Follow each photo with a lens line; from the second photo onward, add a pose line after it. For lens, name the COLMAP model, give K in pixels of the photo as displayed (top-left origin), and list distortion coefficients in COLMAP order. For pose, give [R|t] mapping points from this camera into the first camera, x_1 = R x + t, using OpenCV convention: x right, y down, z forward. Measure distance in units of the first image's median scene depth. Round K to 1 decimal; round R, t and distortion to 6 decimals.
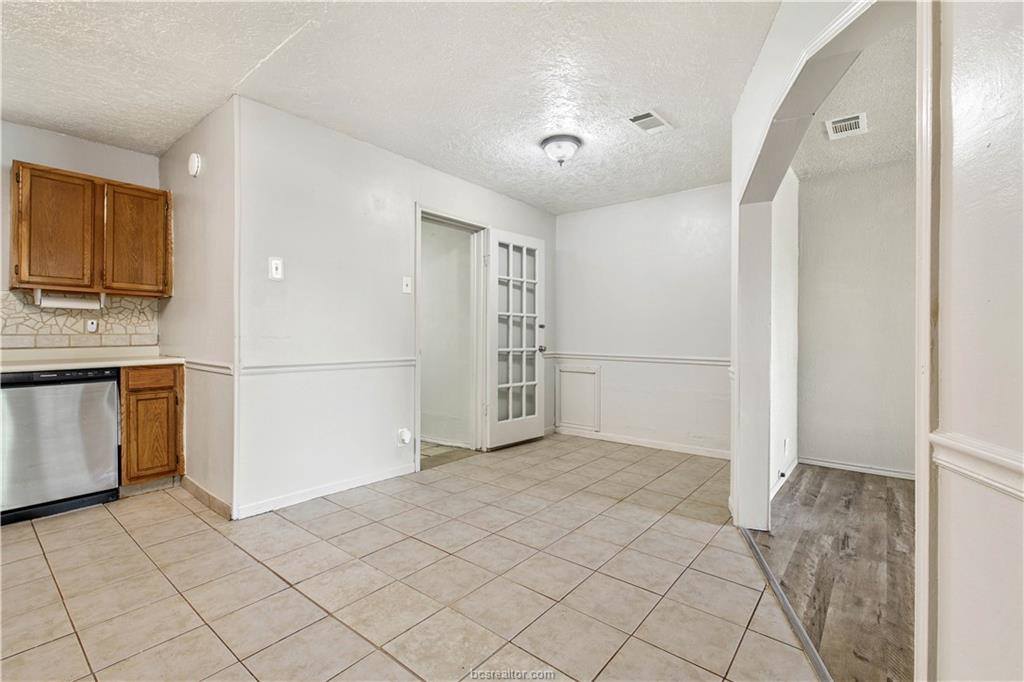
lens RADIAL K [[448.4, 0, 510.8], [0, 448.4, 333.2], [0, 0, 1]] dist [0.001118, 0.000100]
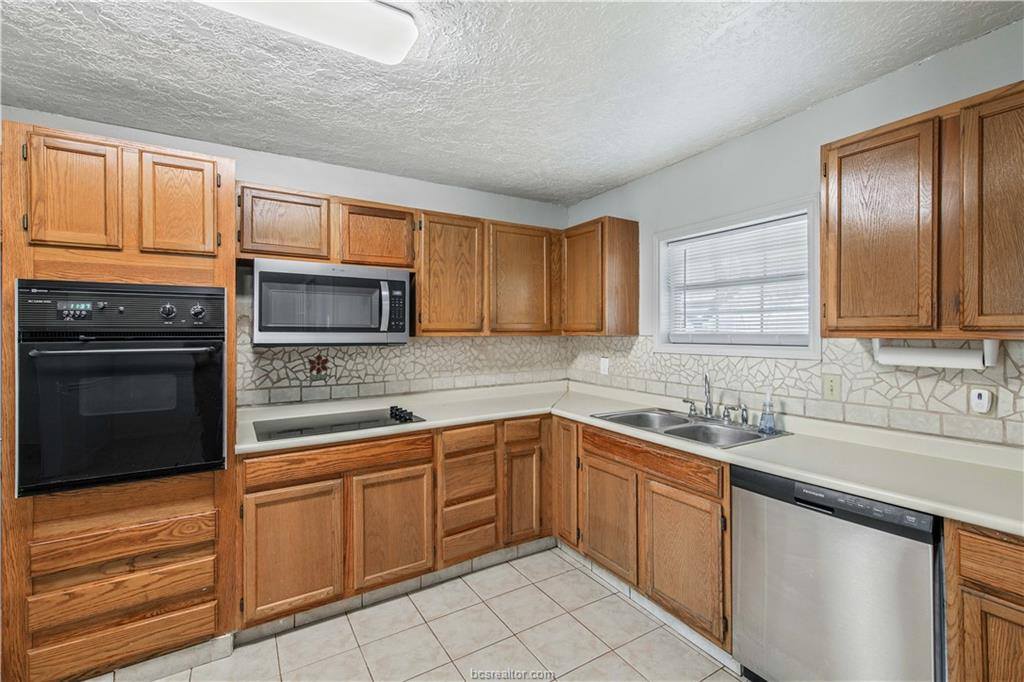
lens RADIAL K [[448.4, 0, 510.8], [0, 448.4, 333.2], [0, 0, 1]] dist [0.001118, 0.000100]
pose [[-0.324613, -0.005049, -0.945834, -0.302800], [0.004149, 0.999969, -0.006762, -0.096508], [0.945838, -0.006119, -0.324581, 0.706893]]
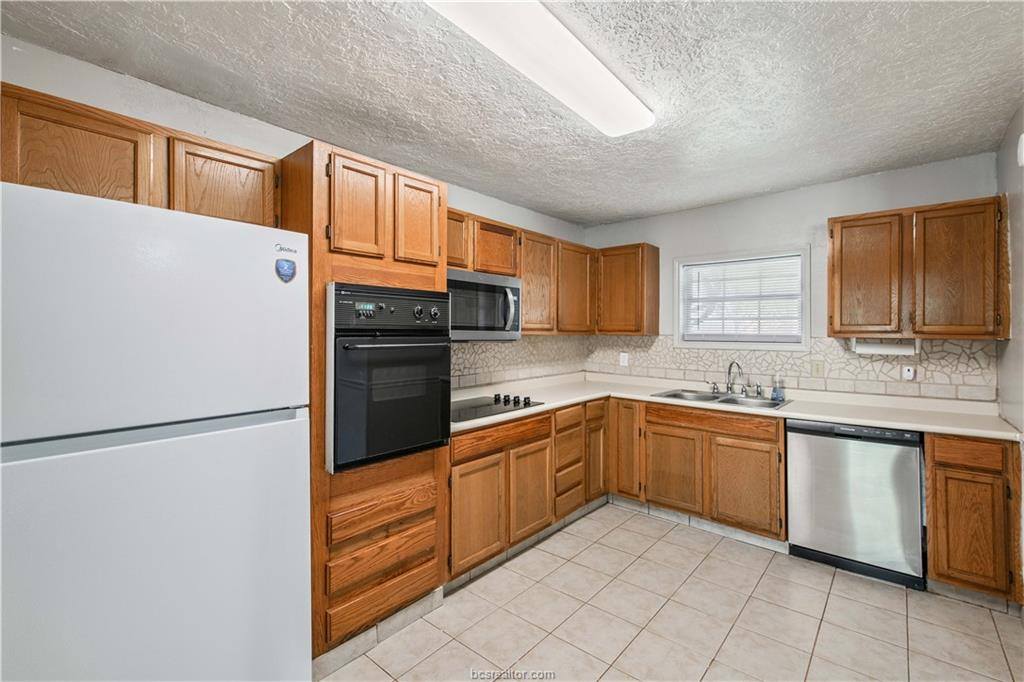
lens RADIAL K [[449.5, 0, 512.9], [0, 449.5, 329.6], [0, 0, 1]] dist [0.002847, 0.000900]
pose [[-0.022352, -0.012318, -0.999674, -0.019261], [-0.002439, 0.999922, -0.012266, -0.095634], [0.999747, 0.002164, -0.022380, 0.247491]]
